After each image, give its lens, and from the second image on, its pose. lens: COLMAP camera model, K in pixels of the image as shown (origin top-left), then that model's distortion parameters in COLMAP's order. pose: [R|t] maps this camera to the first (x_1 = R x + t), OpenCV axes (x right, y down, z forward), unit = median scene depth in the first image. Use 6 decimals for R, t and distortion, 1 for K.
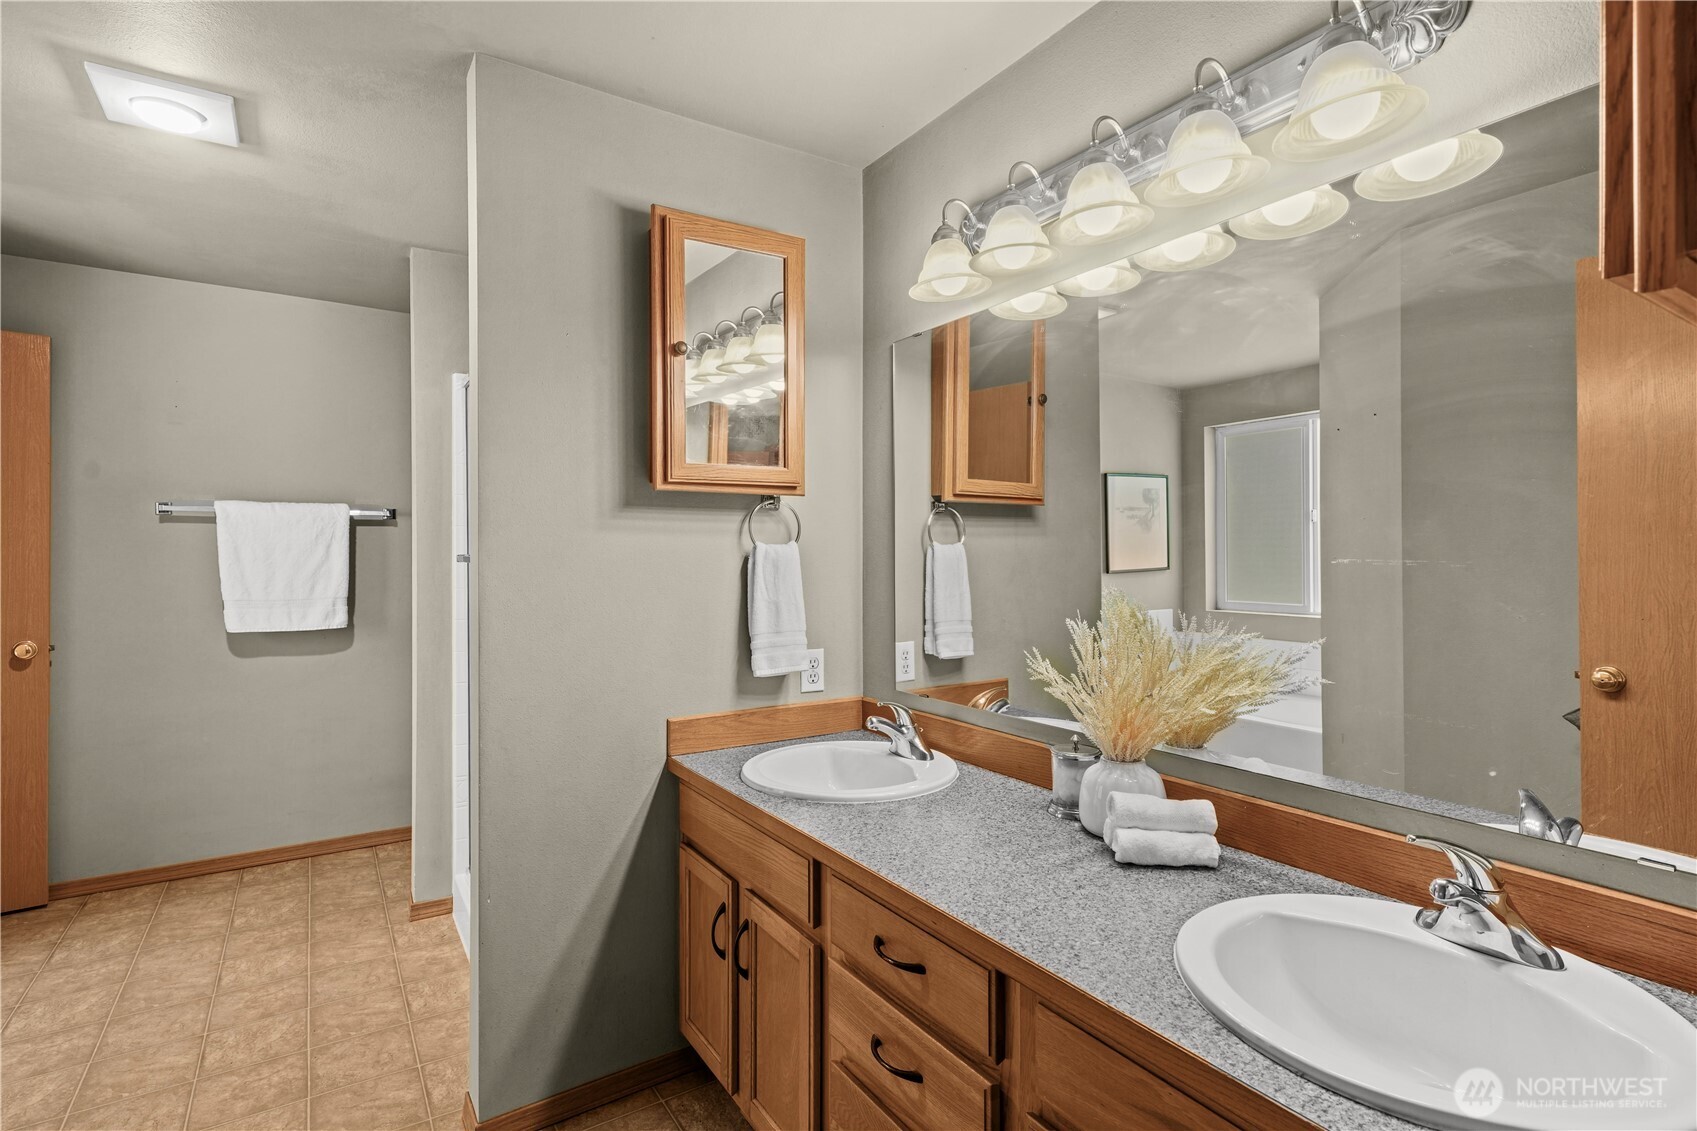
lens RADIAL K [[813.7, 0, 847.3], [0, 813.7, 561.7], [0, 0, 1]] dist [0.009940, -0.007278]
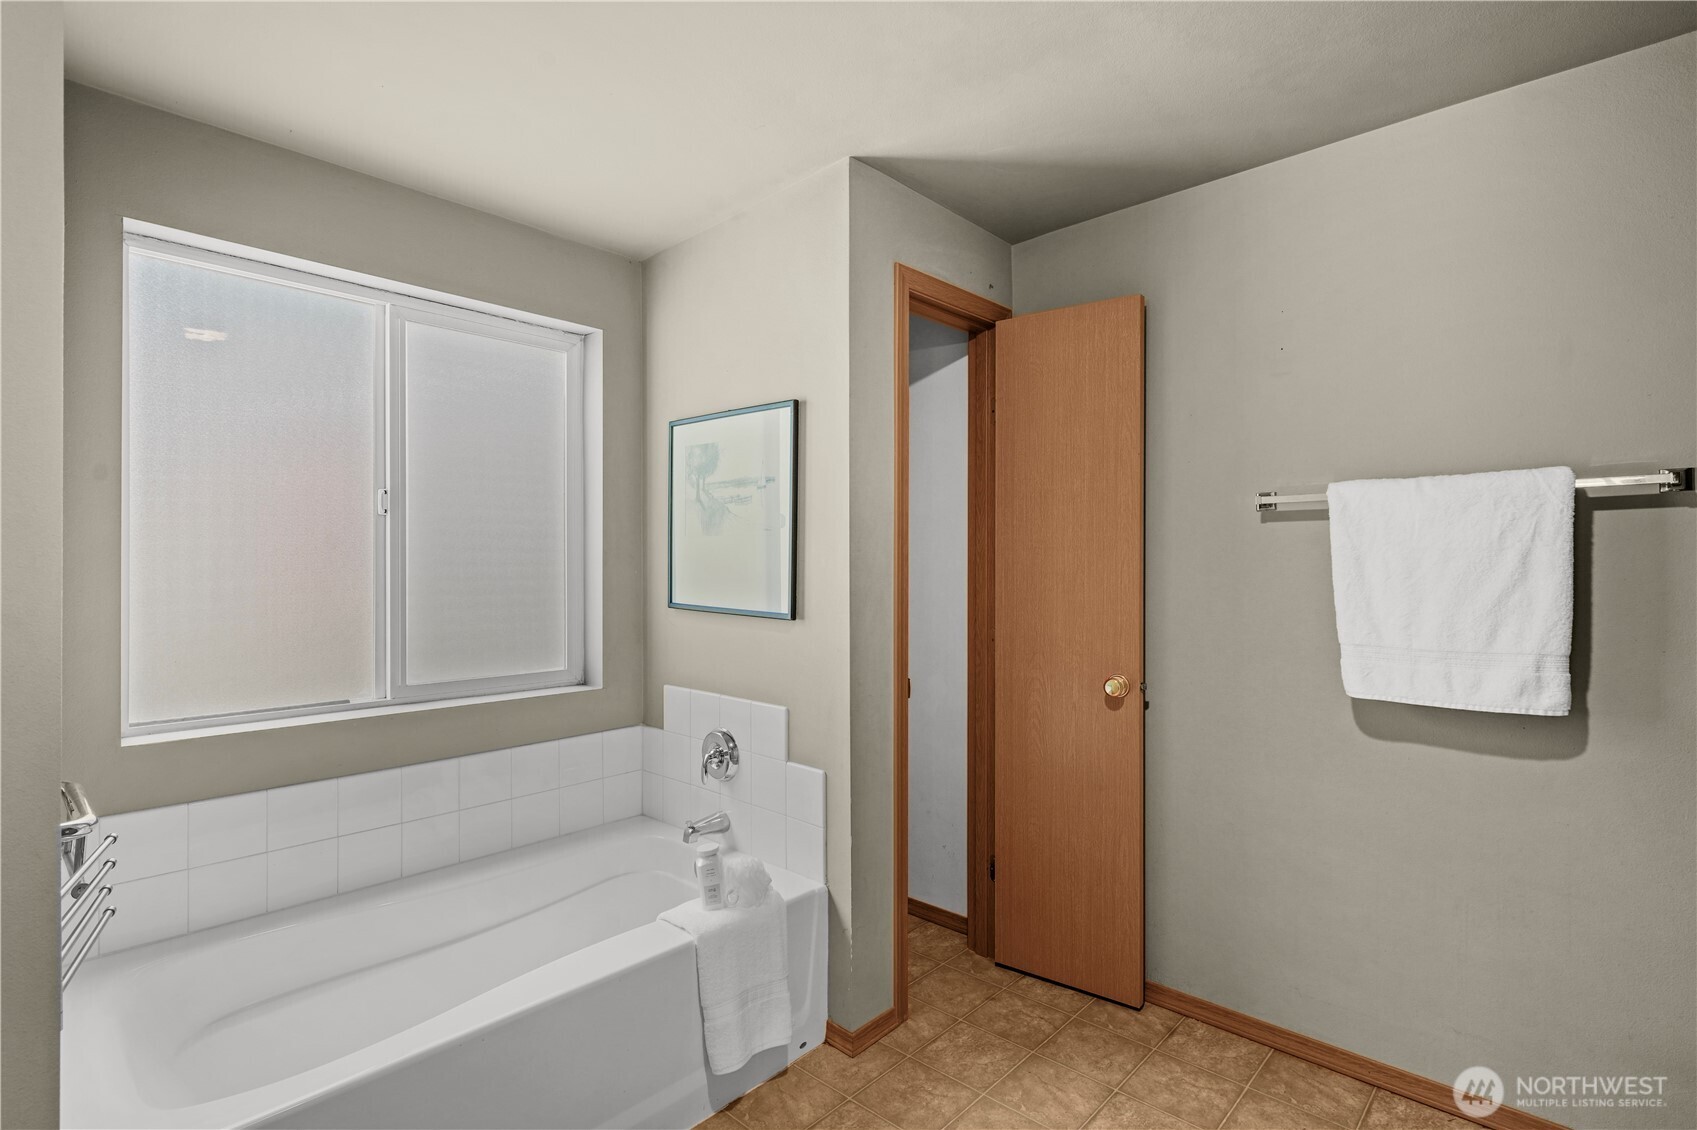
lens RADIAL K [[813.7, 0, 847.3], [0, 813.7, 561.2], [0, 0, 1]] dist [0.009940, -0.007278]
pose [[0.229048, 0.000694, -0.973415, -0.241026], [0.004009, 0.999991, 0.001656, -0.016523], [0.973407, -0.004281, 0.229043, 0.479844]]
